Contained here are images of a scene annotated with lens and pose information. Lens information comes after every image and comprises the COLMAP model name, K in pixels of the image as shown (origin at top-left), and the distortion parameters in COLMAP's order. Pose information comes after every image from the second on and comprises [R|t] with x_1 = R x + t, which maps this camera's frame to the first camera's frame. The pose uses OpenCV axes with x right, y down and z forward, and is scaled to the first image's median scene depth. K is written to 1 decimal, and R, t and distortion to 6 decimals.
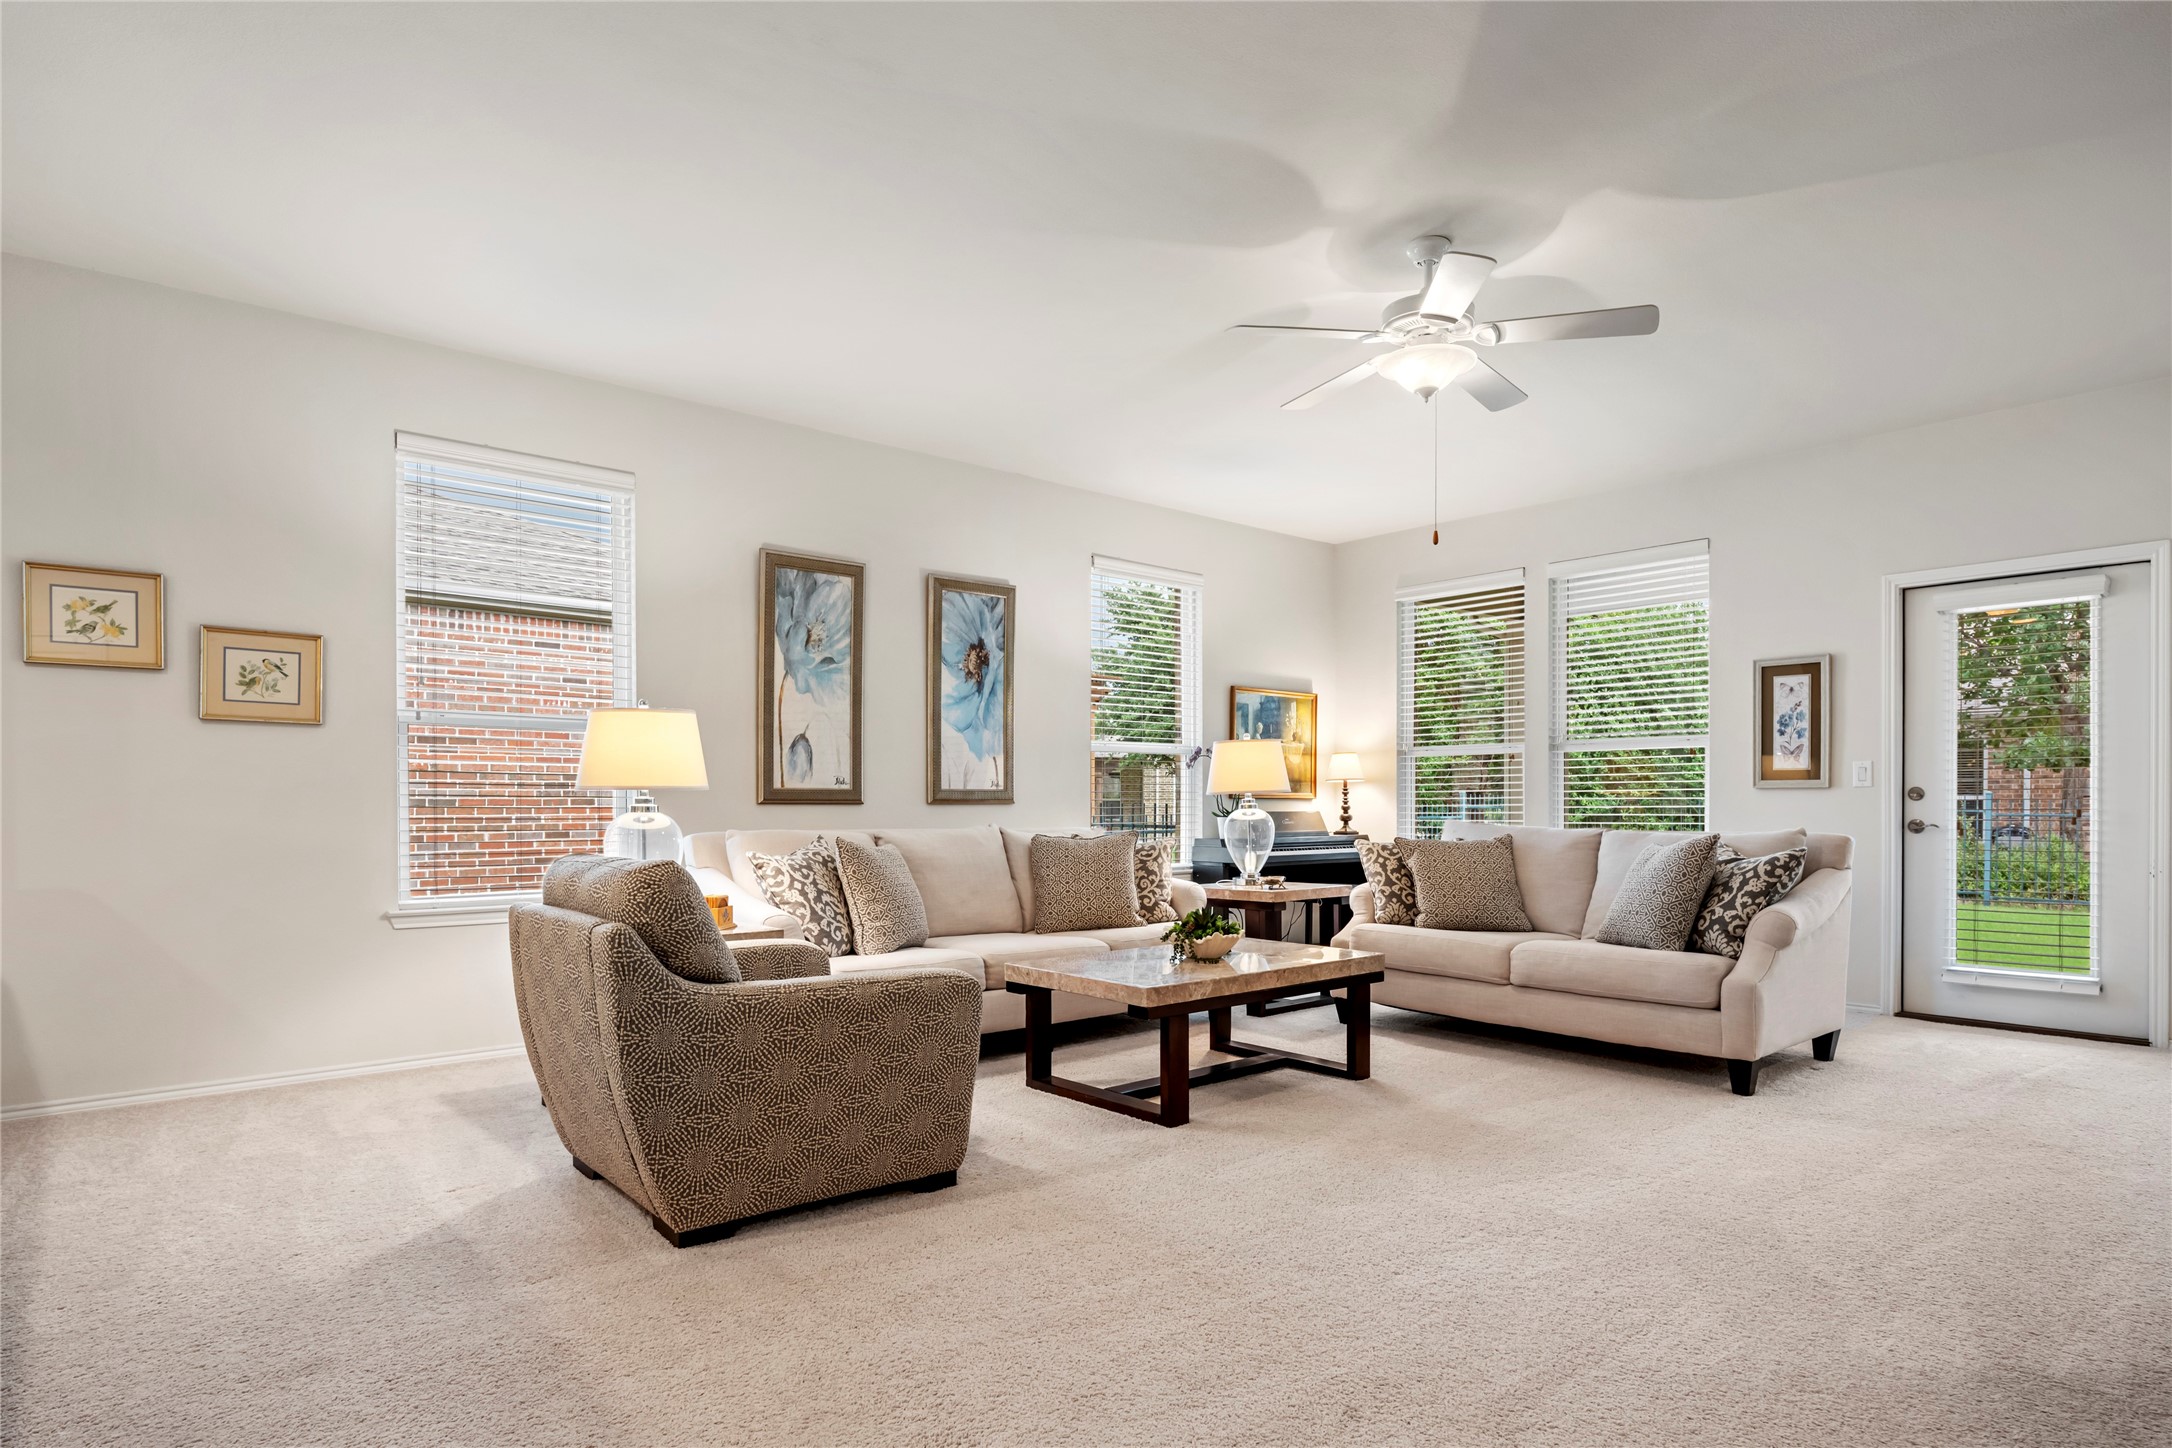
lens RADIAL K [[1187.6, 0, 1083.6], [0, 1187.6, 796.1], [0, 0, 1]] dist [-0.003820, -0.004121]
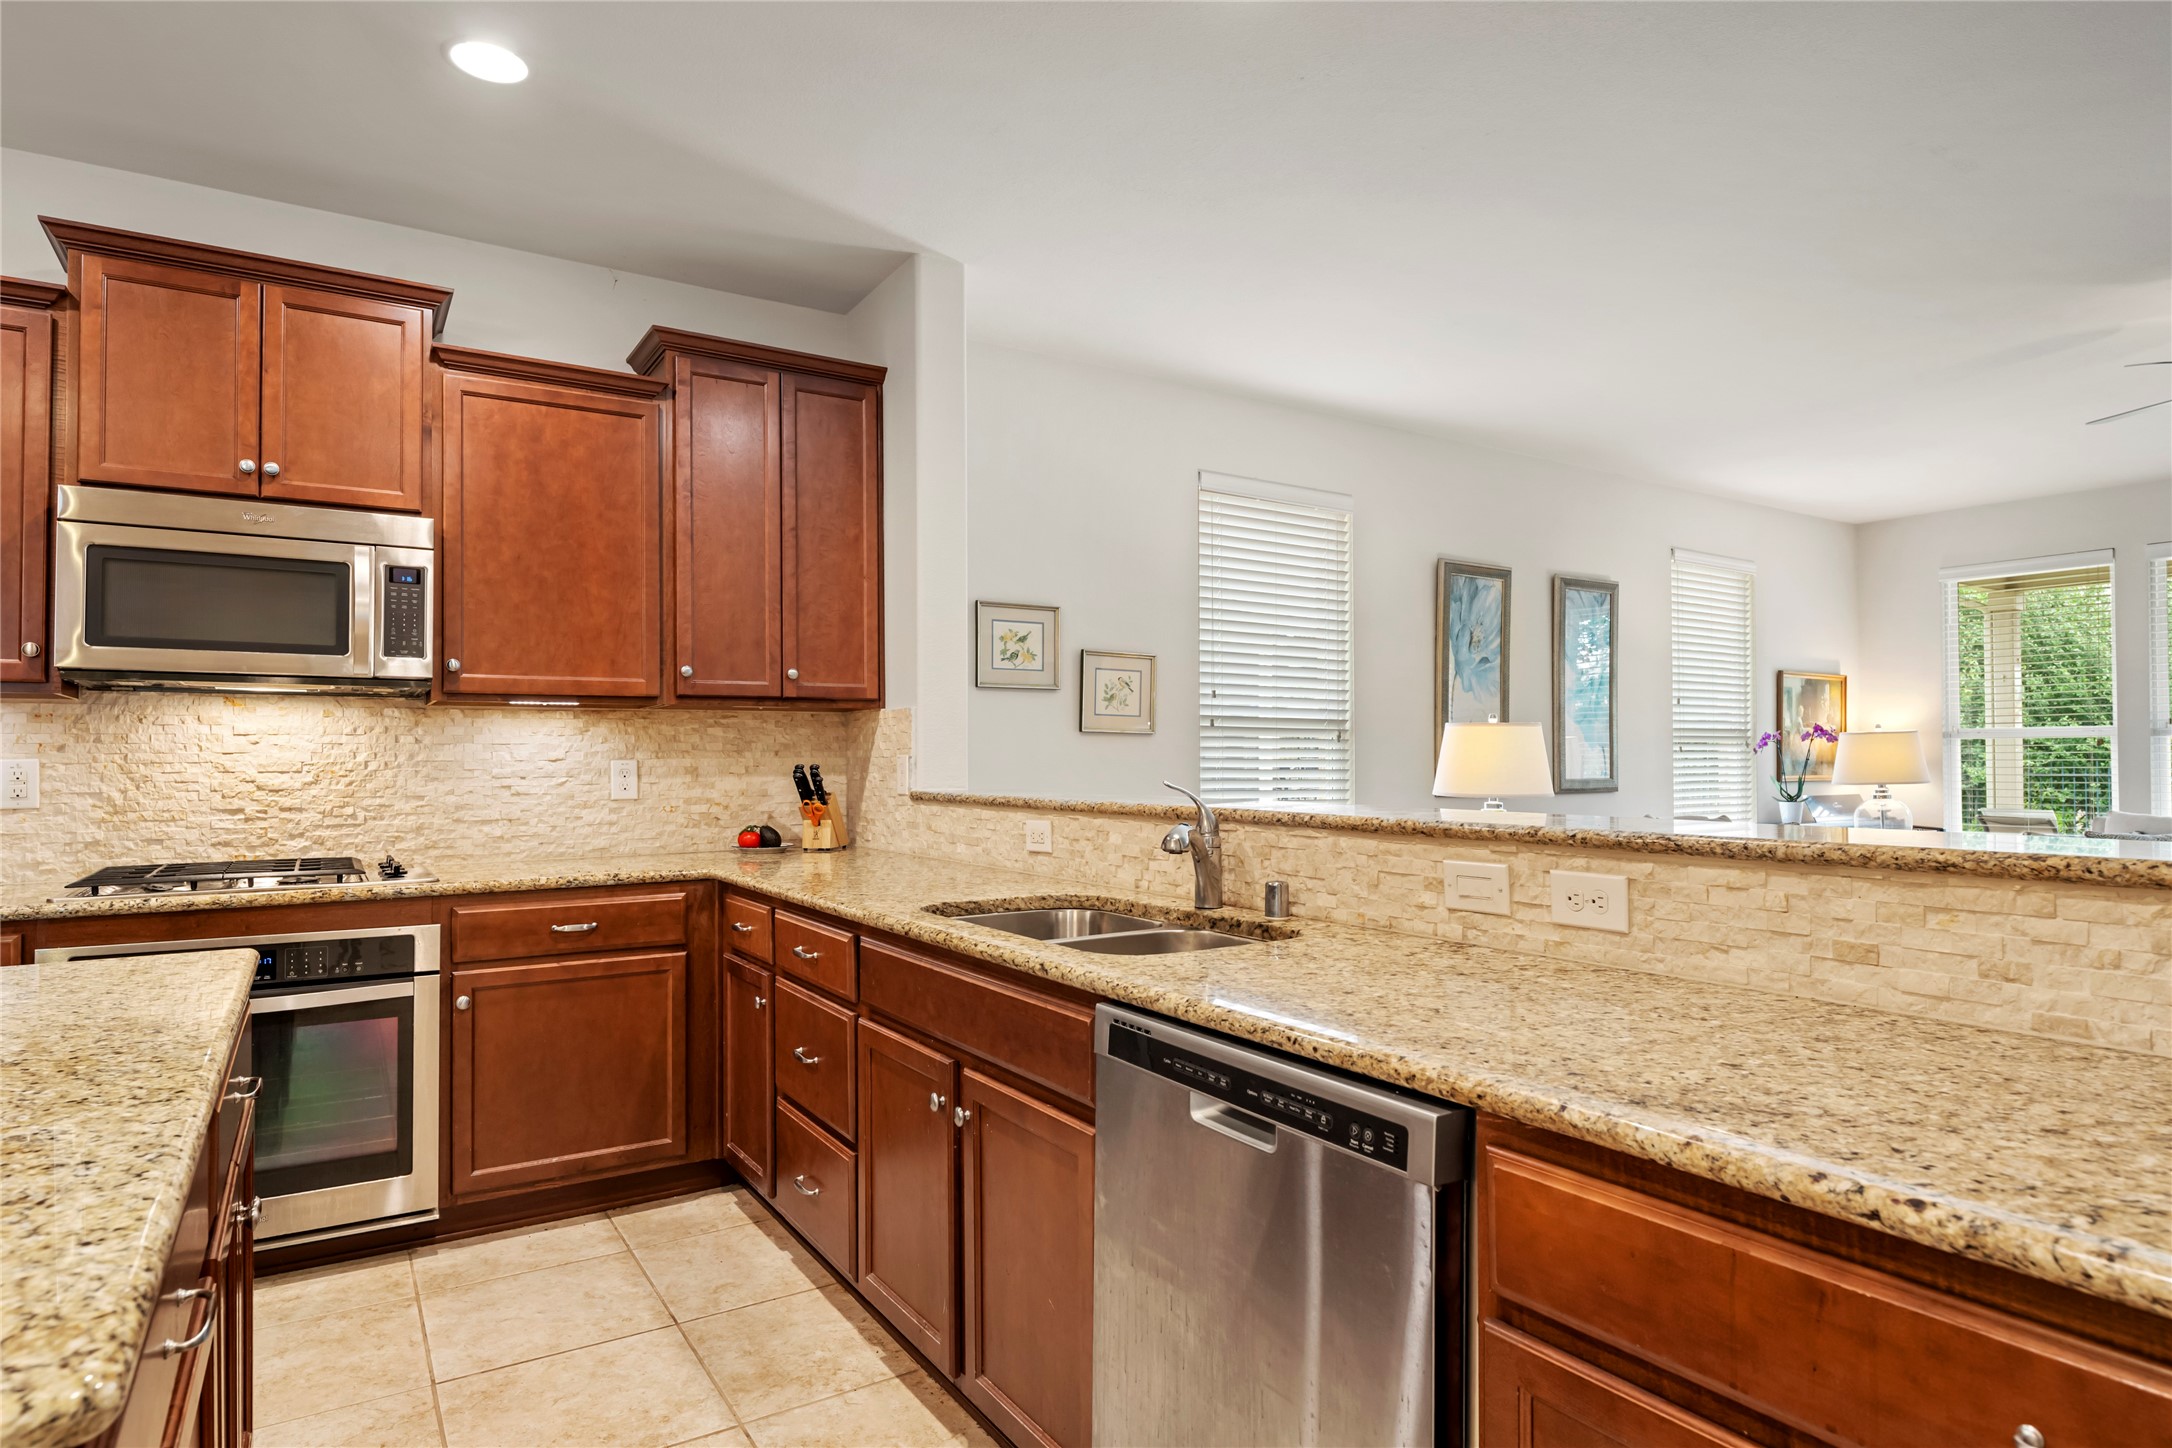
lens RADIAL K [[1187.6, 0, 1085.3], [0, 1187.6, 738.3], [0, 0, 1]] dist [-0.003820, -0.004121]
pose [[0.992750, -0.005051, -0.120094, -0.435058], [0.003885, 0.999943, -0.009942, -0.034566], [0.120137, 0.009403, 0.992713, -0.093630]]
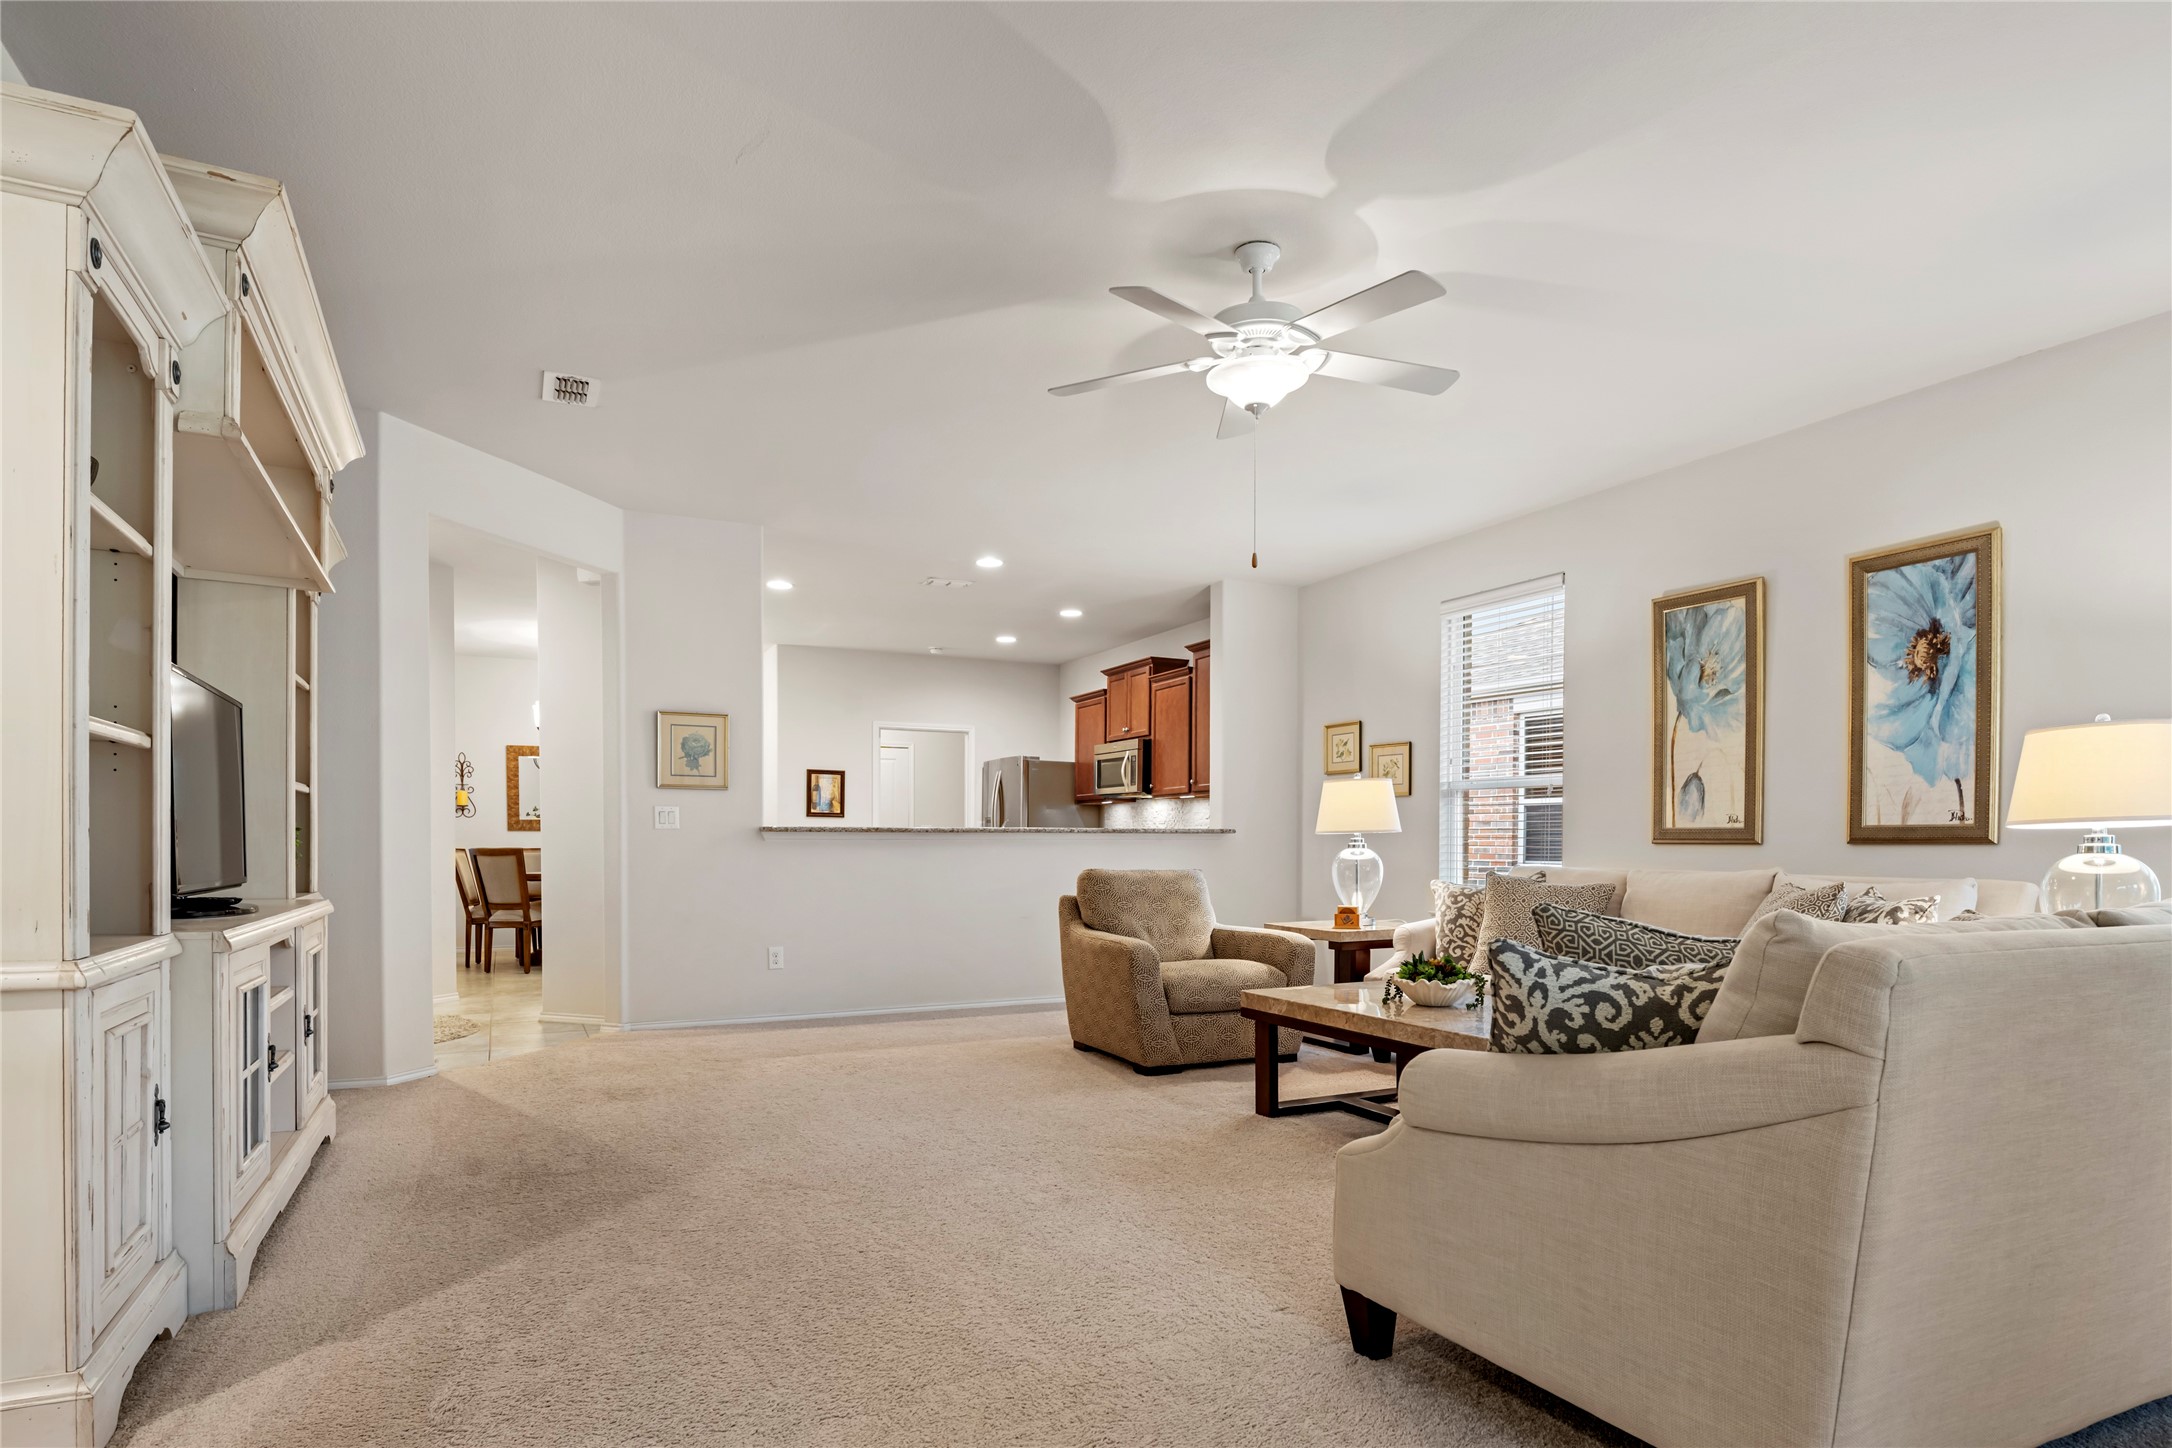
lens RADIAL K [[1187.6, 0, 1072.7], [0, 1187.6, 880.5], [0, 0, 1]] dist [-0.003820, -0.004121]
pose [[-0.236362, 0.030905, -0.971174, 0.820906], [0.005918, 0.999521, 0.030367, 0.004153], [0.971647, 0.001431, -0.236431, 0.707054]]
